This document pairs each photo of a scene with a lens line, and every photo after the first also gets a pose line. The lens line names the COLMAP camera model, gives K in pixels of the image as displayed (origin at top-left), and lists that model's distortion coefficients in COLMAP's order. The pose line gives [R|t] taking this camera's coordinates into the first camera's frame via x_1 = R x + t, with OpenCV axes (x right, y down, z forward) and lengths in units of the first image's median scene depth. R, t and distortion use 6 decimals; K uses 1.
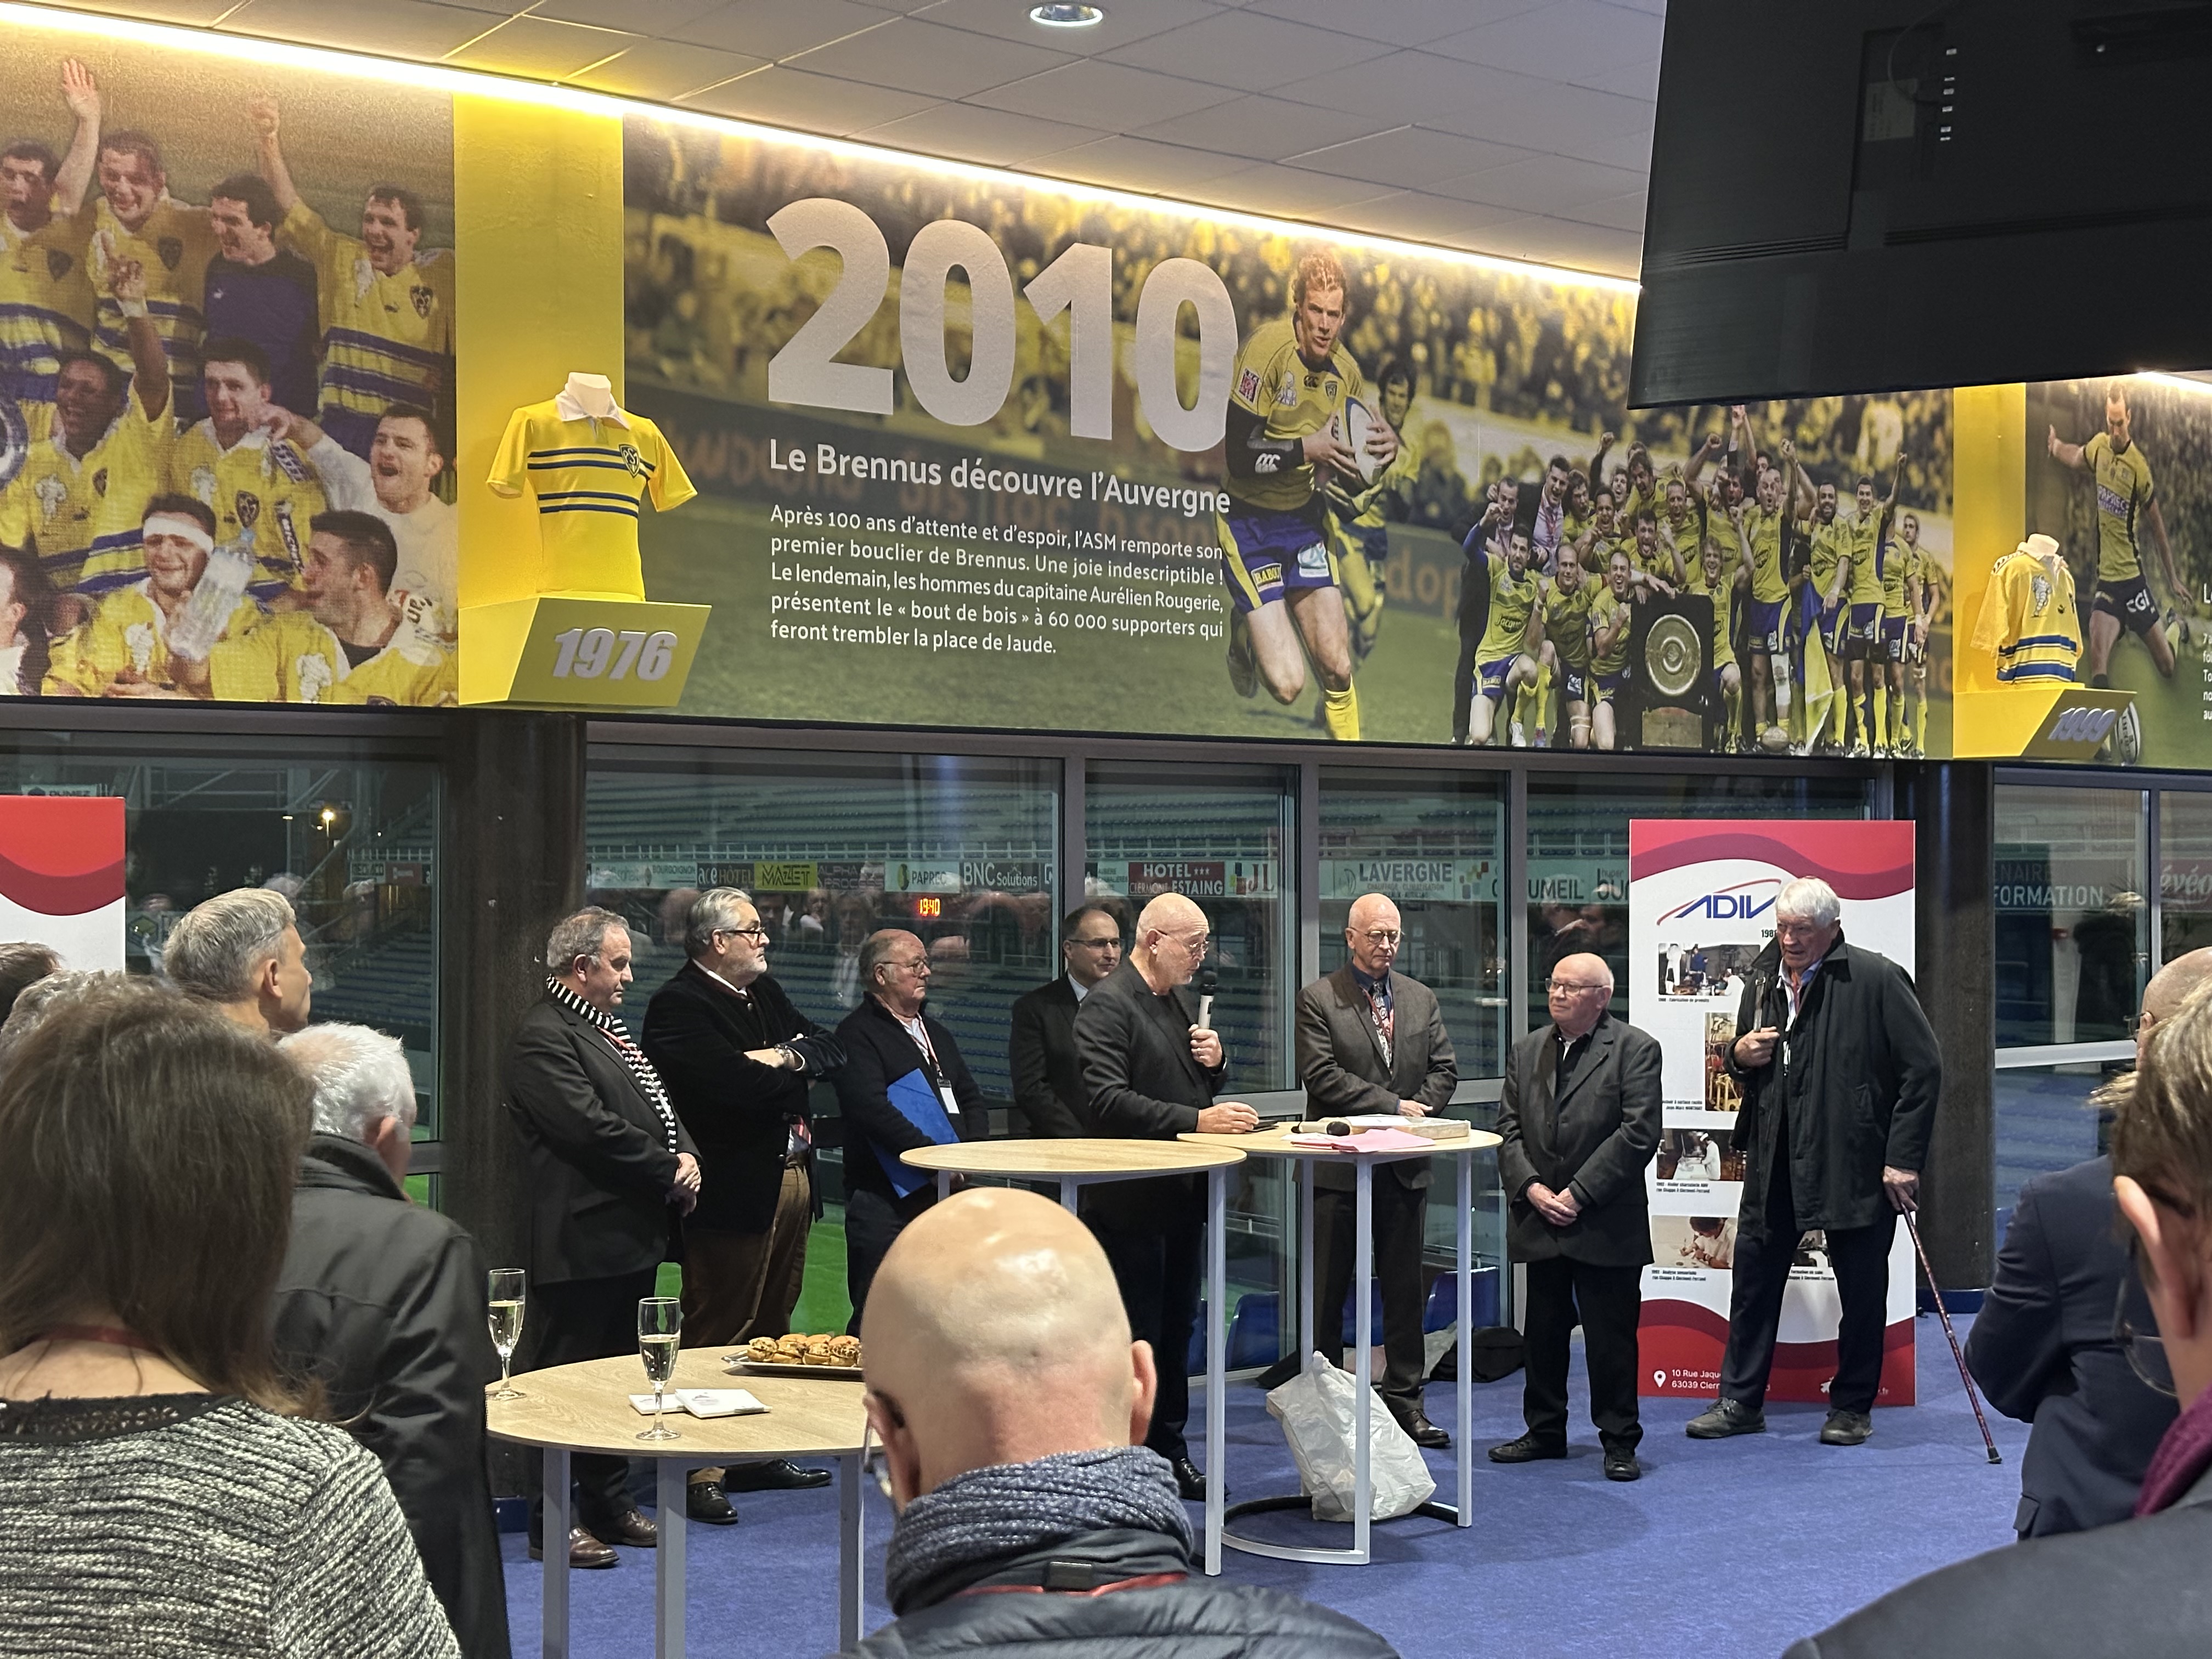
lens RADIAL K [[3088.0, 0, 1123.3], [0, 3088.0, 839.4], [0, 0, 1]] dist [0.055468, 0.000000]
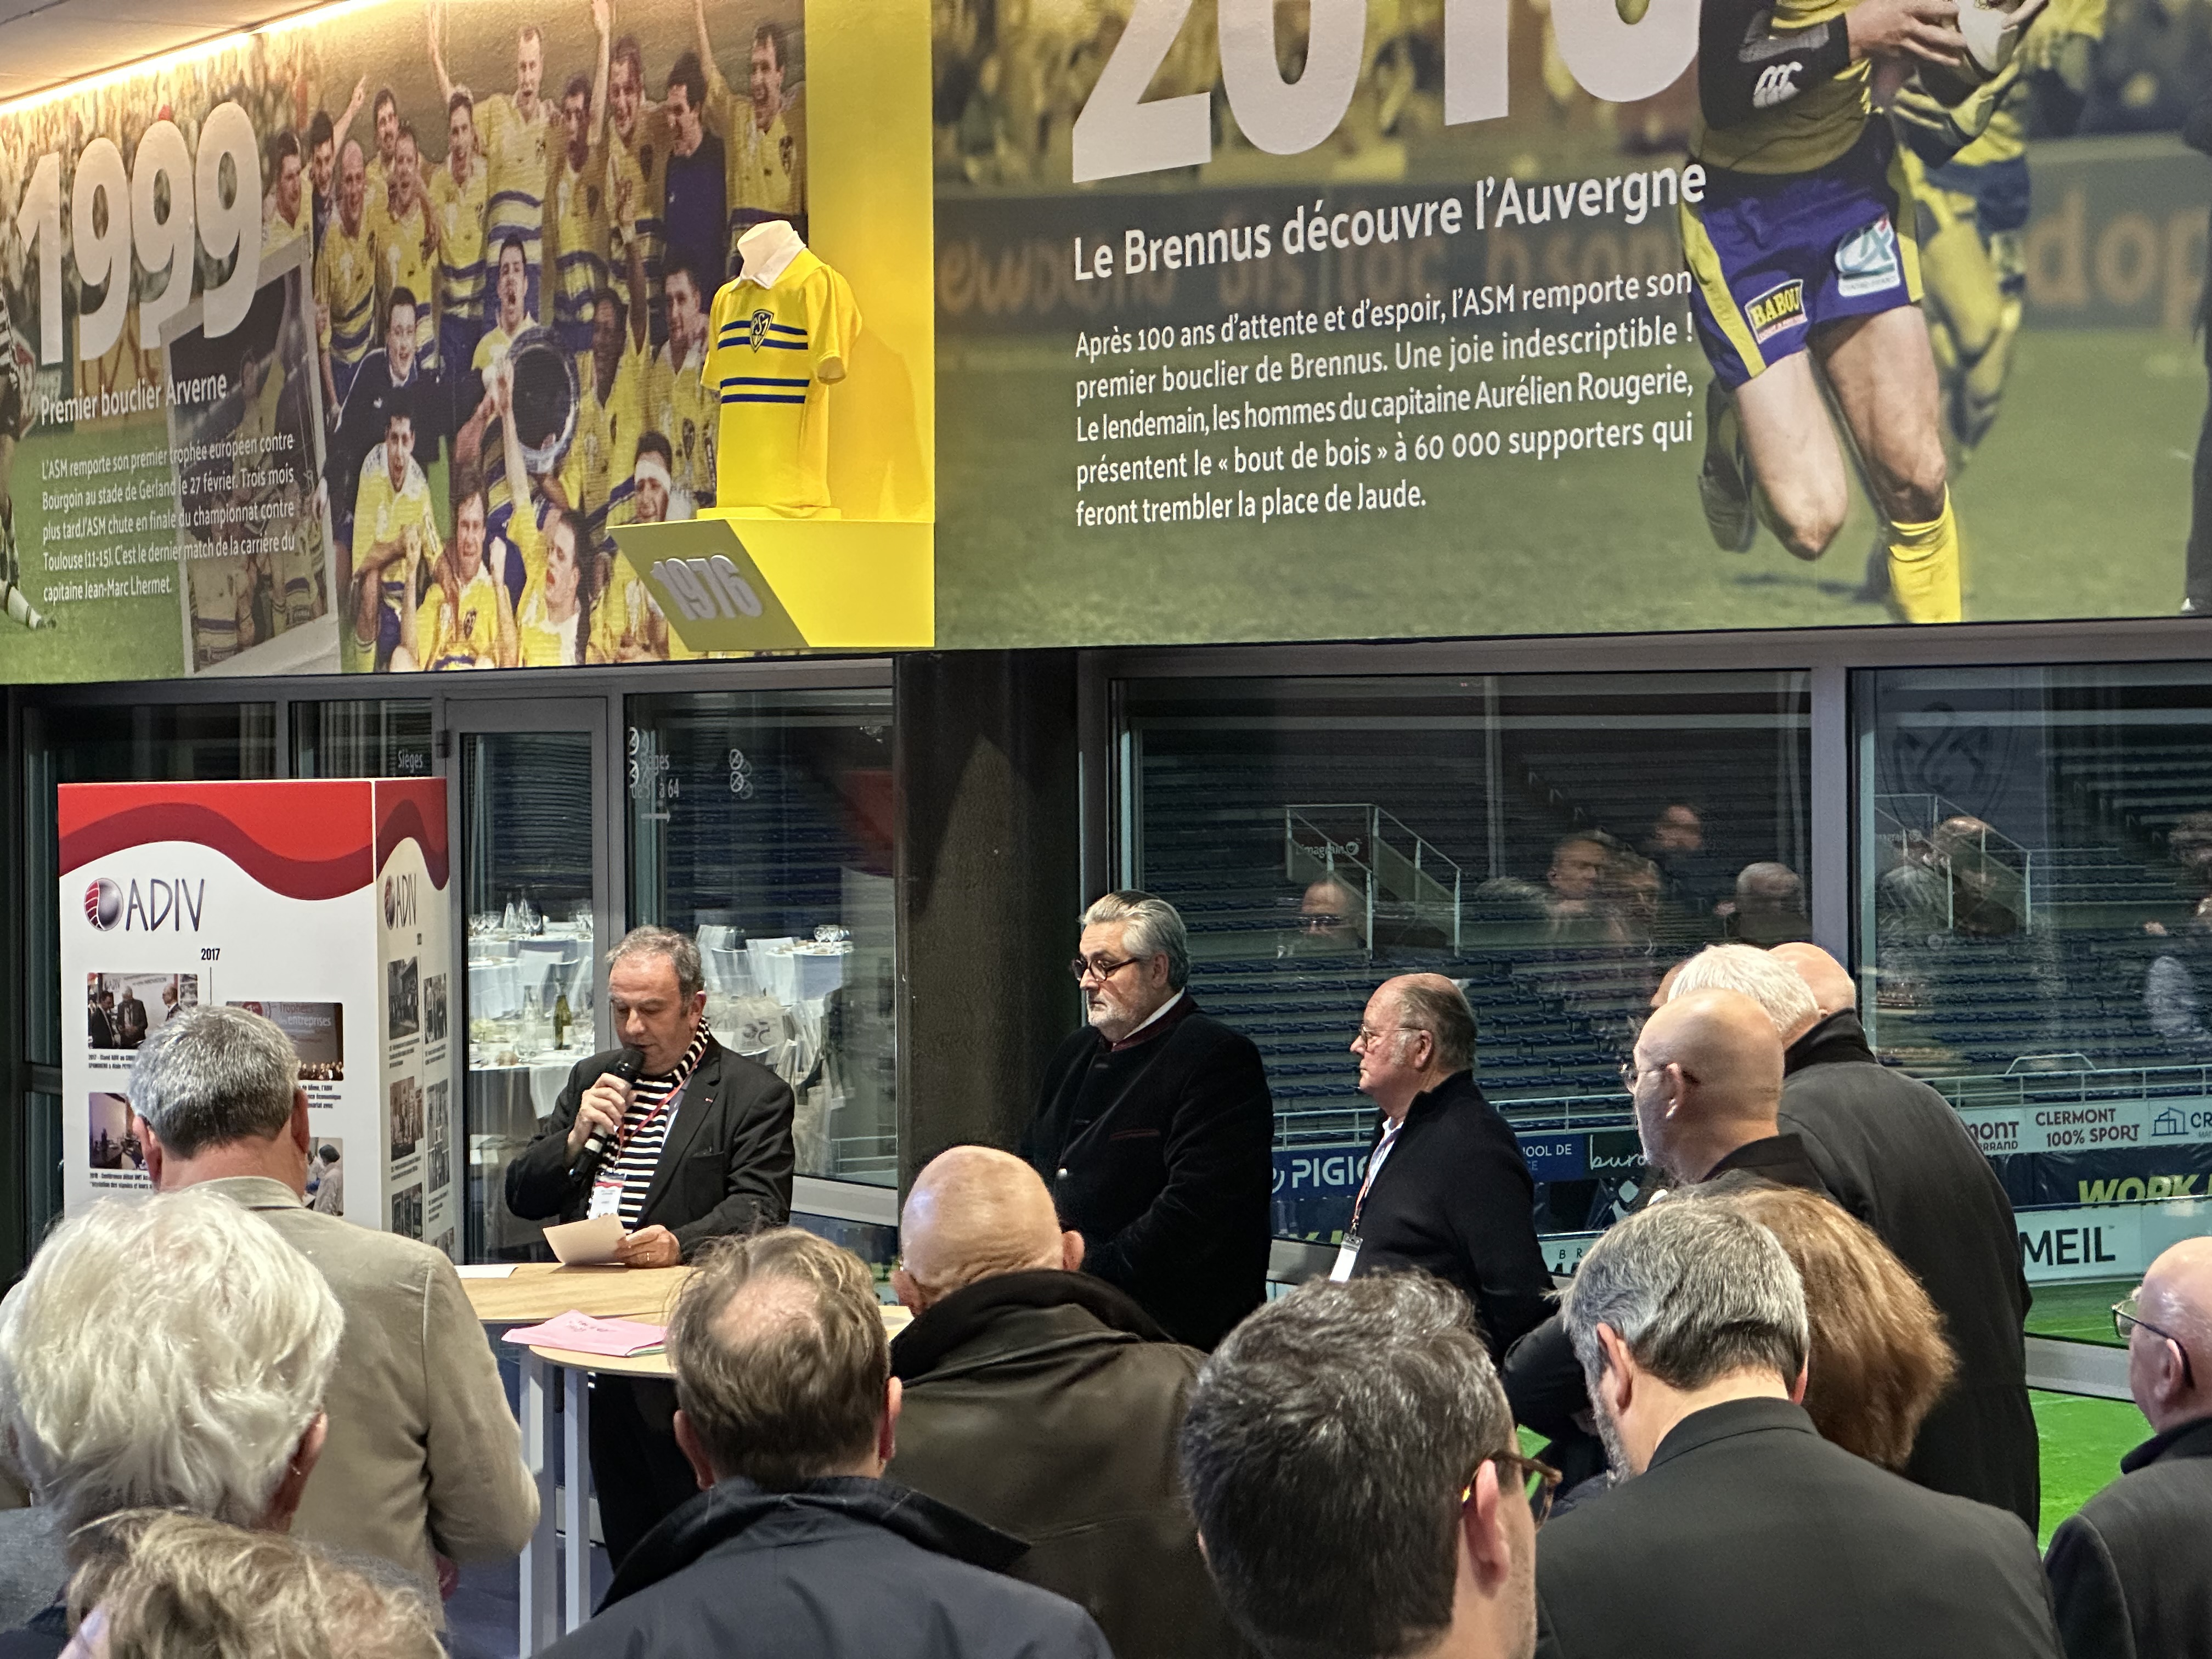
lens RADIAL K [[4951.8, 0, 1106.1], [0, 4951.8, 829.8], [0, 0, 1]] dist [0.111938, 0.000000]
pose [[-0.048410, 0.005493, -0.998812, 0.910233], [-0.004548, 0.999973, 0.005720, -0.004175], [0.998817, 0.004820, -0.048384, 0.979748]]
